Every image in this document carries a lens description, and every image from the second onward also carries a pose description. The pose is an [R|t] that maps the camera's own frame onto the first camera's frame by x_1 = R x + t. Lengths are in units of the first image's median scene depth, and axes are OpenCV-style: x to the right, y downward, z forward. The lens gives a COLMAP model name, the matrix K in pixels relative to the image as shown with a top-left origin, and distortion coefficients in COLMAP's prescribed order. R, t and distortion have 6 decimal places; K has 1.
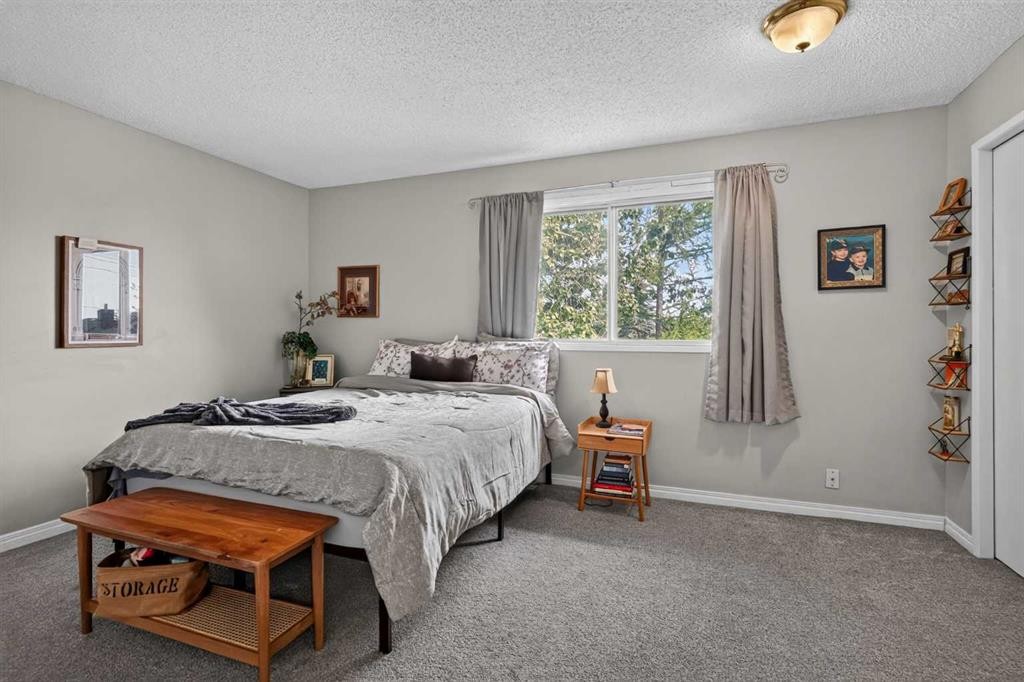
lens RADIAL K [[486.0, 0, 501.3], [0, 486.0, 333.2], [0, 0, 1]] dist [-0.013524, 0.003178]
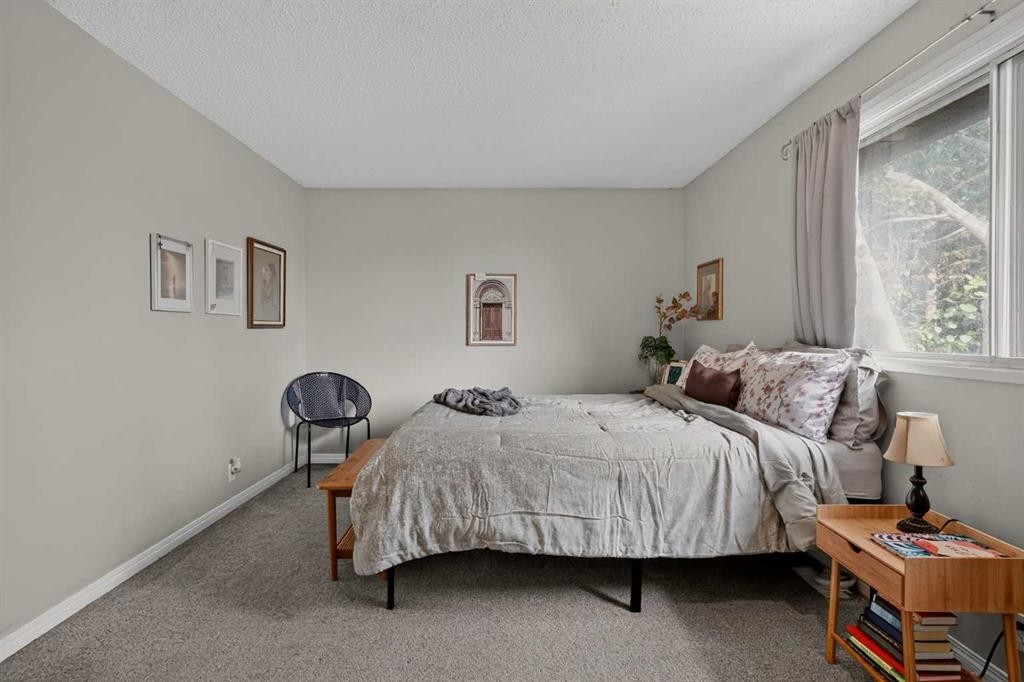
lens RADIAL K [[486.0, 0, 504.4], [0, 486.0, 340.3], [0, 0, 1]] dist [-0.013524, 0.003178]
pose [[0.383086, 0.012540, -0.923628, 0.491596], [-0.006603, 0.999919, 0.010837, -0.003693], [0.923689, 0.001947, 0.383138, 0.415394]]
